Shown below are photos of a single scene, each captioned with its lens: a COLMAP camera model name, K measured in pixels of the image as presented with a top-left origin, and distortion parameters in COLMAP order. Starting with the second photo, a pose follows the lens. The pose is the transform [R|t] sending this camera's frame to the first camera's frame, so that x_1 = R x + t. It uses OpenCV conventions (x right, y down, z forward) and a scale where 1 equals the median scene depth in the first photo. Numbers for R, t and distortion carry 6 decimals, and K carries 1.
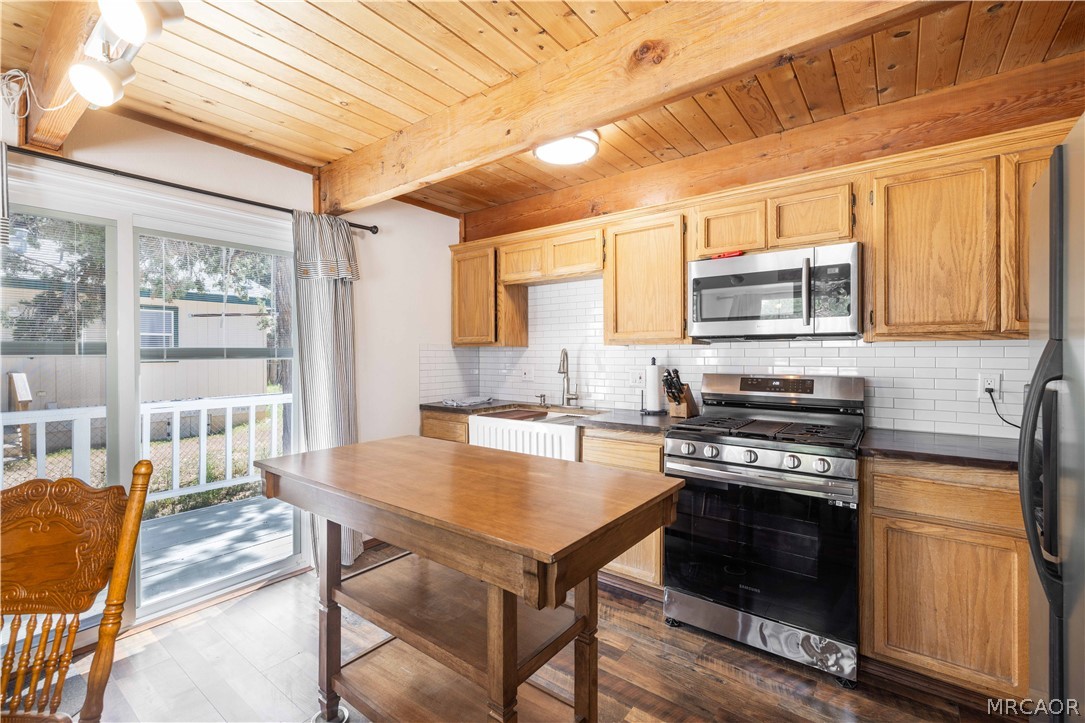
lens RADIAL K [[477.3, 0, 542.5], [0, 477.3, 361.5], [0, 0, 1]] dist [0.000733, 0.000055]
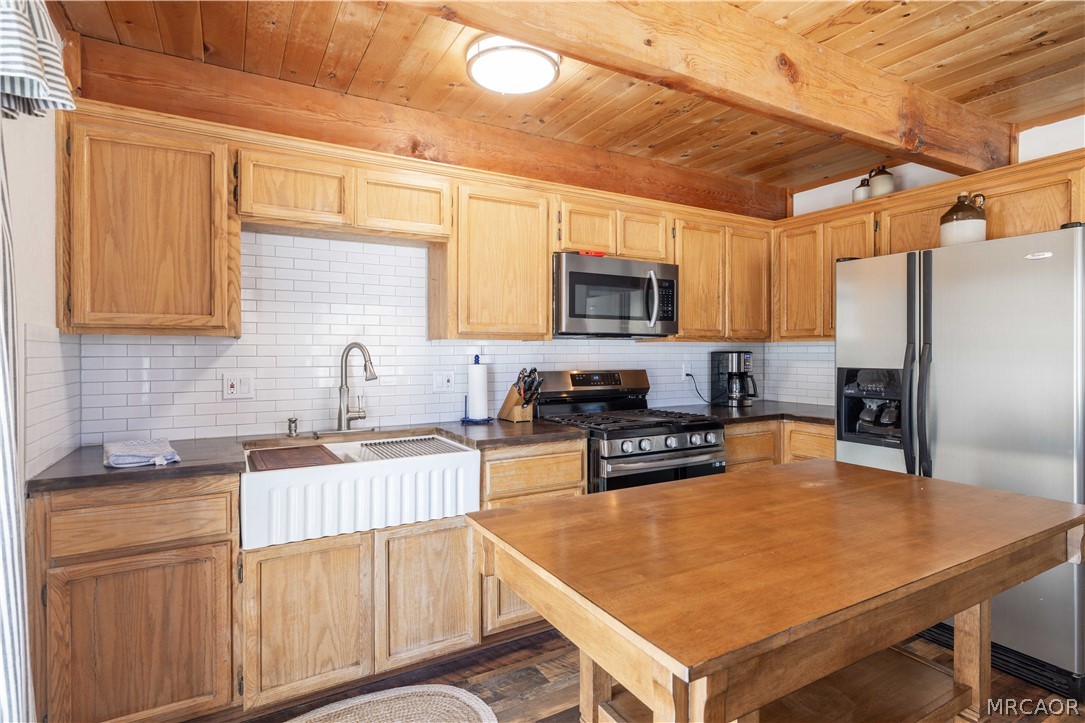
lens RADIAL K [[544.8, 0, 540.2], [0, 544.8, 353.9], [0, 0, 1]] dist [-0.000774, 0.000064]
pose [[0.398476, -0.002459, 0.917176, -0.634799], [0.014465, 0.999889, -0.003604, -0.005749], [-0.917065, 0.014703, 0.398467, 0.565966]]
